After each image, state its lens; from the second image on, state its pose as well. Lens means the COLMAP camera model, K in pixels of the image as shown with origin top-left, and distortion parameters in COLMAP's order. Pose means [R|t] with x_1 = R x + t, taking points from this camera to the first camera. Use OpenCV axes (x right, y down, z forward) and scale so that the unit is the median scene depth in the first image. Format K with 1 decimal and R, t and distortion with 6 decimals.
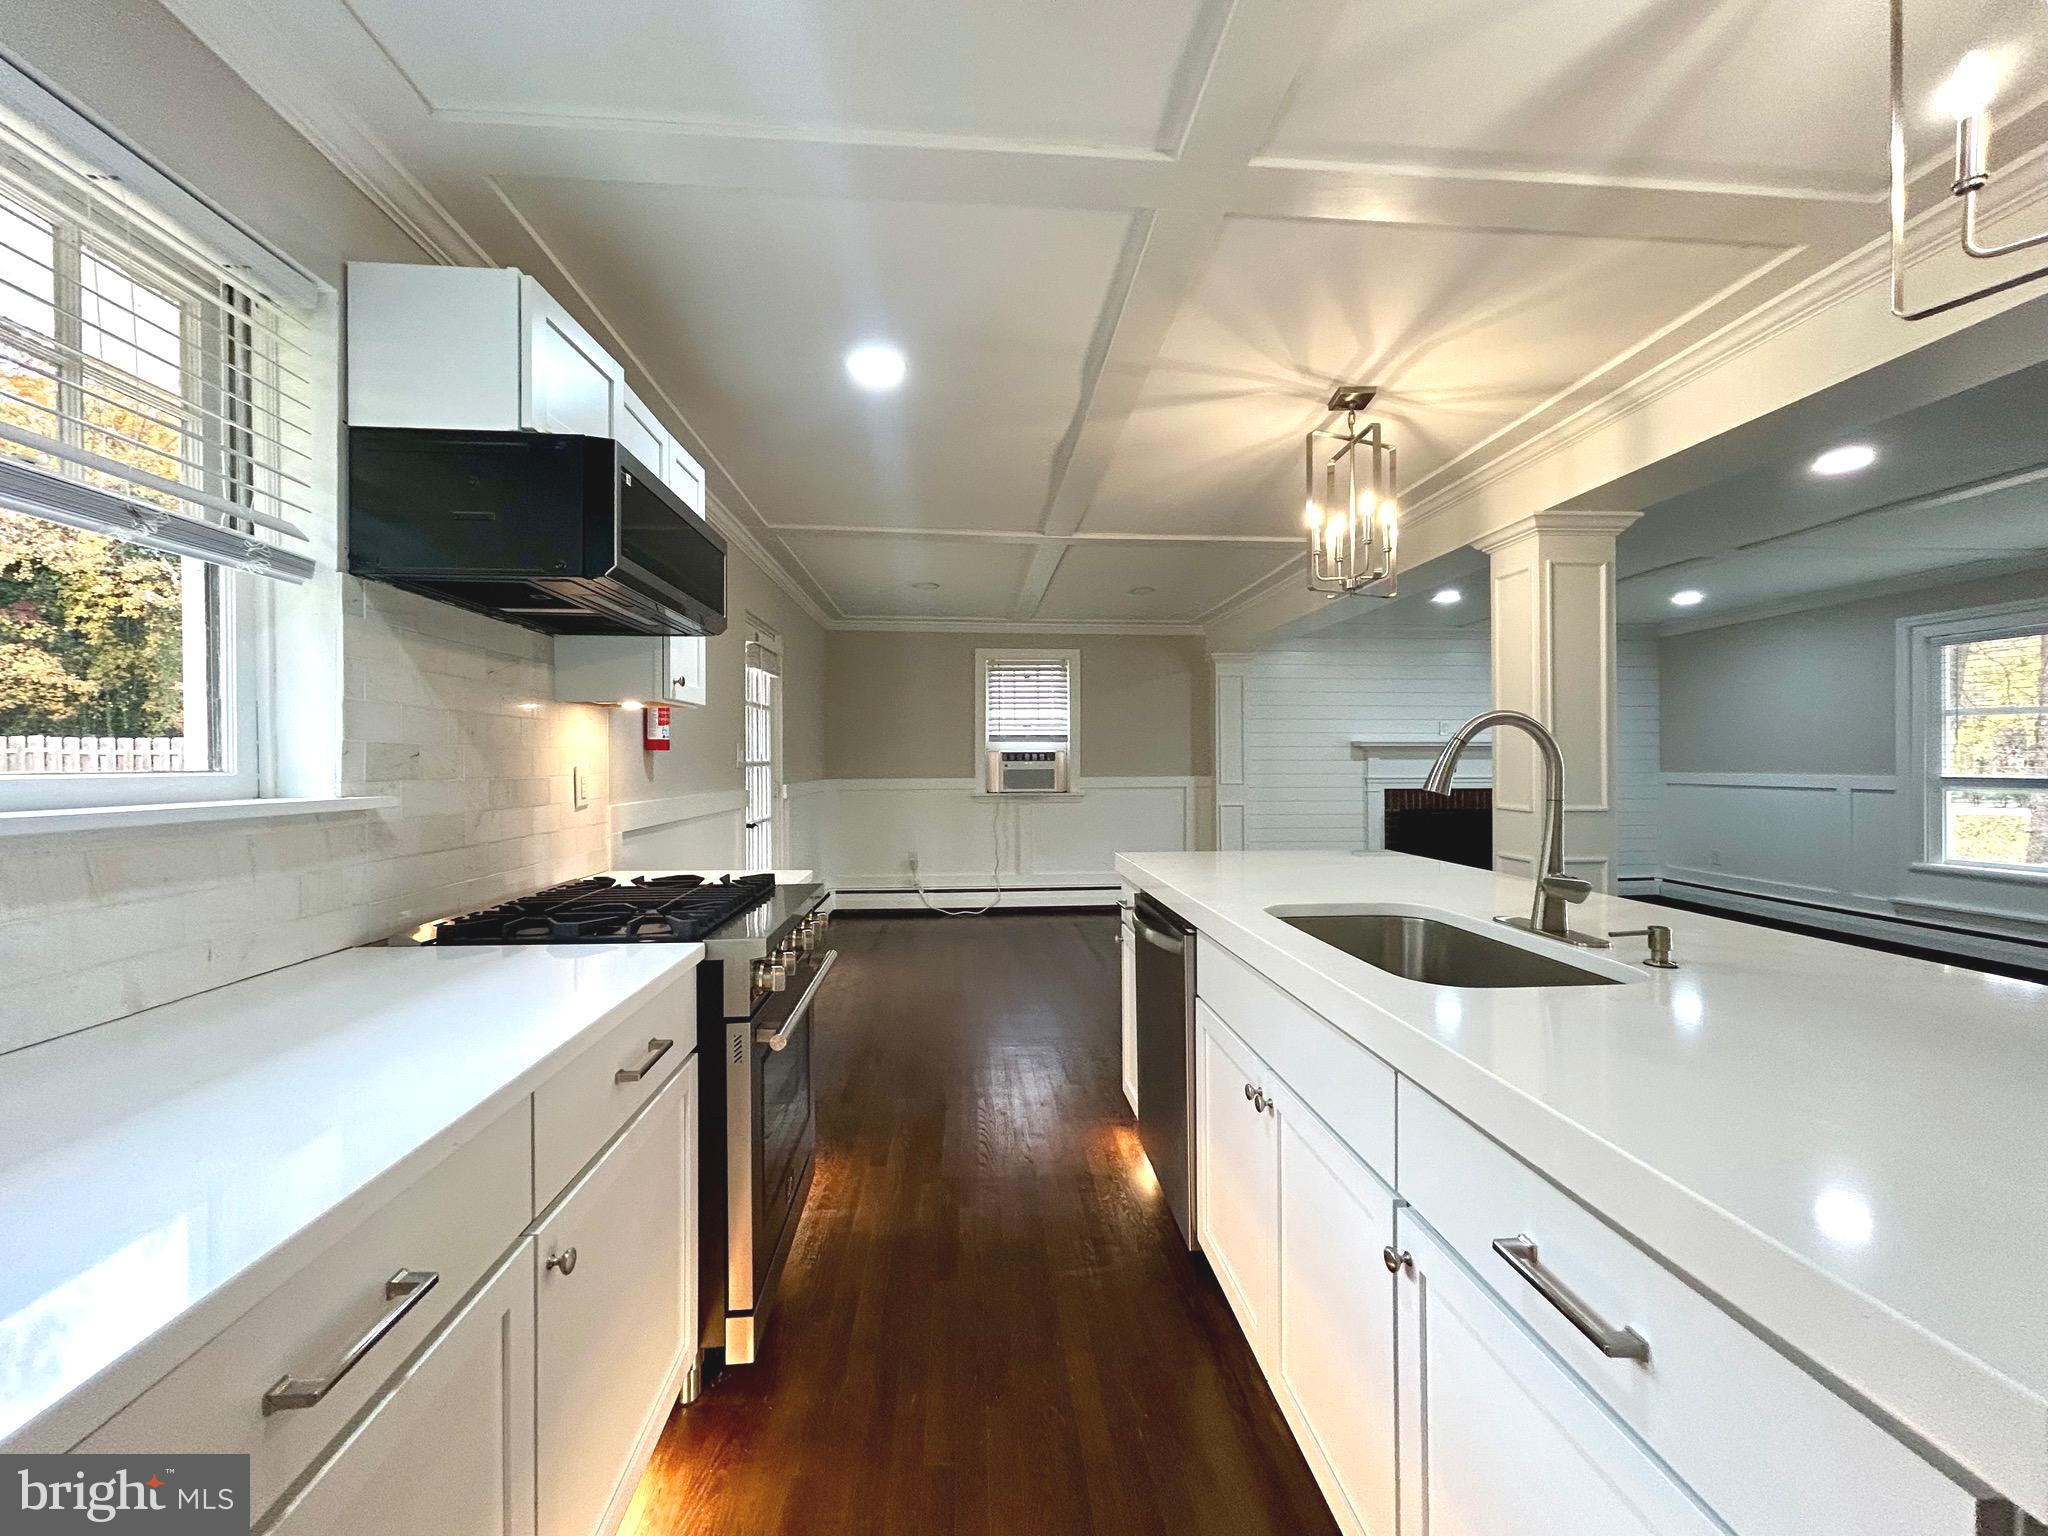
lens RADIAL K [[825.0, 0, 1025.4], [0, 825.0, 761.5], [0, 0, 1]] dist [0.000961, 0.000214]
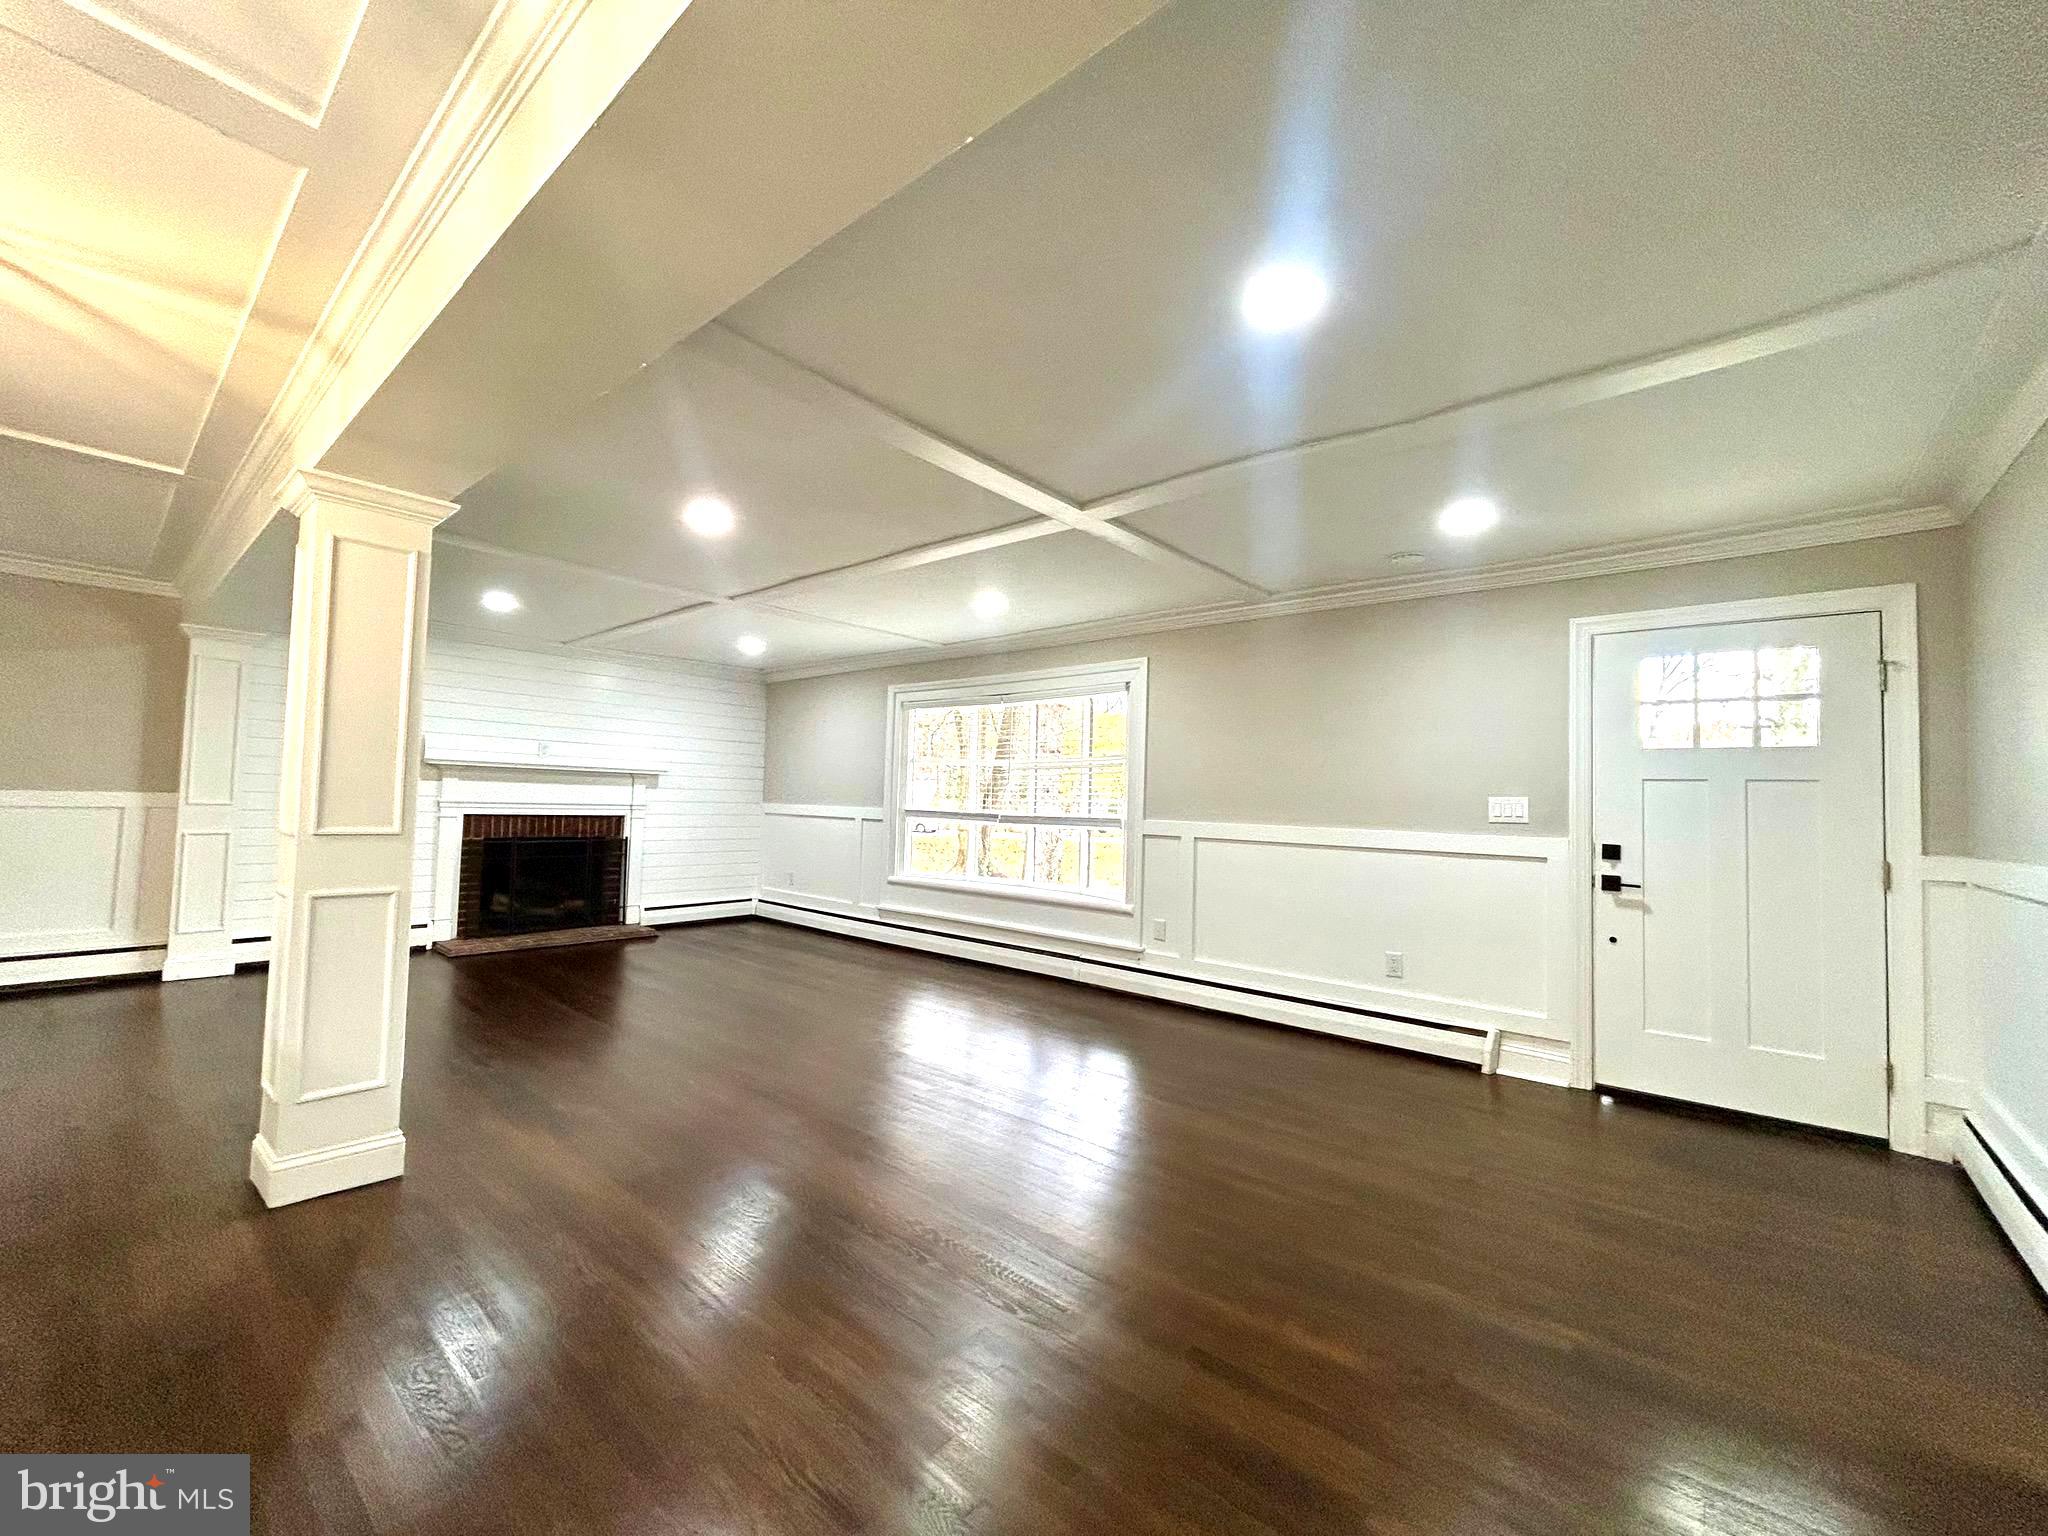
lens RADIAL K [[825.0, 0, 1015.0], [0, 825.0, 765.0], [0, 0, 1]] dist [0.000961, 0.000214]
pose [[0.707662, 0.056014, 0.704328, 0.307821], [-0.032804, 0.998382, -0.046440, 0.003569], [-0.705789, 0.009759, 0.708354, -0.042763]]
